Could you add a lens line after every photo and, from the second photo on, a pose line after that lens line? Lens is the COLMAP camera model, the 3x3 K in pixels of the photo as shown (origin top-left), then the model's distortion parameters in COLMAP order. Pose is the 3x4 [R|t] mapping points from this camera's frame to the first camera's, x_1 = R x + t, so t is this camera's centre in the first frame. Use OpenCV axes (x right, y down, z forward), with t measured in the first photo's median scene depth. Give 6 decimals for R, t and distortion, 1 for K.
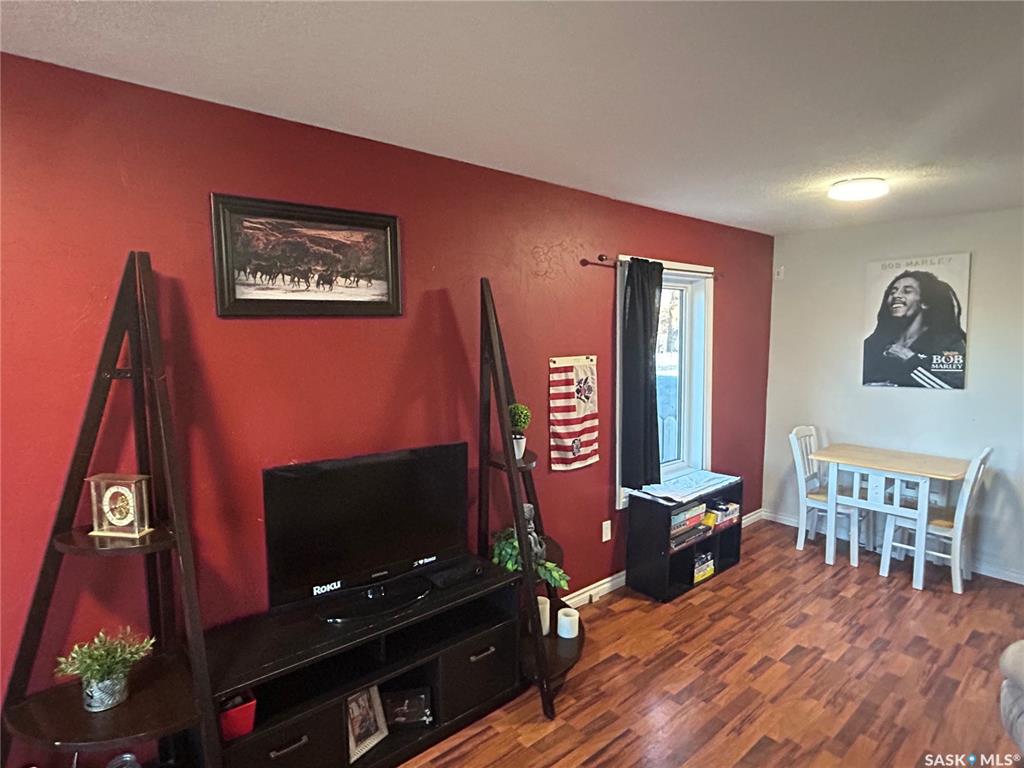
lens RADIAL K [[566.5, 0, 514.1], [0, 566.5, 381.4], [0, 0, 1]] dist [-0.001029, 0.001846]
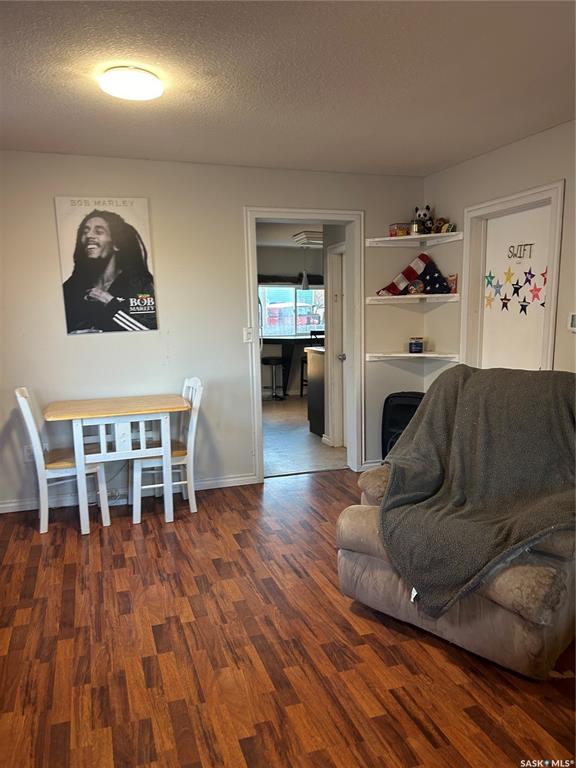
lens RADIAL K [[578.2, 0, 284.8], [0, 578.2, 389.1], [0, 0, 1]] dist [0.053570, -0.055045]
pose [[0.383799, -0.136943, 0.913206, -0.138364], [0.096416, 0.989480, 0.107860, 0.032322], [-0.918369, 0.046651, 0.392965, 0.372788]]
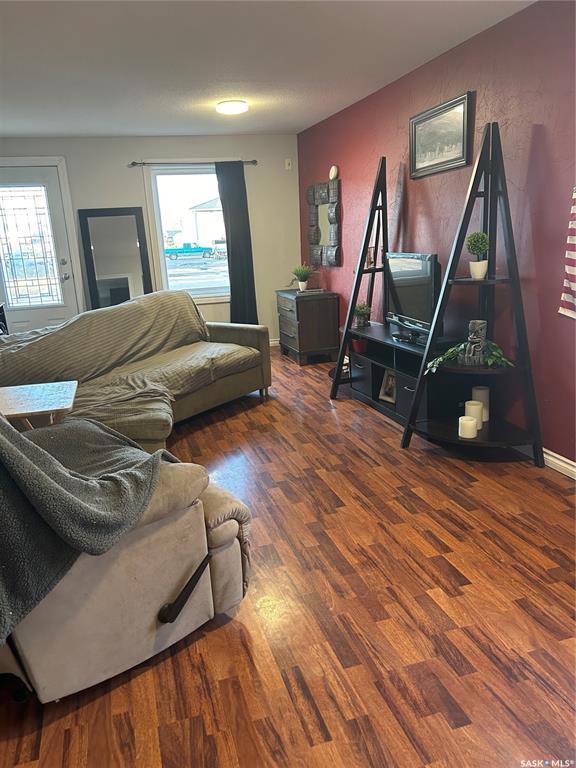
lens RADIAL K [[578.2, 0, 284.8], [0, 578.2, 389.1], [0, 0, 1]] dist [0.053570, -0.055045]
pose [[-0.416487, 0.256212, -0.872292, 0.977072], [-0.025274, 0.955834, 0.292818, 0.004028], [0.908790, 0.144001, -0.391617, 0.845054]]
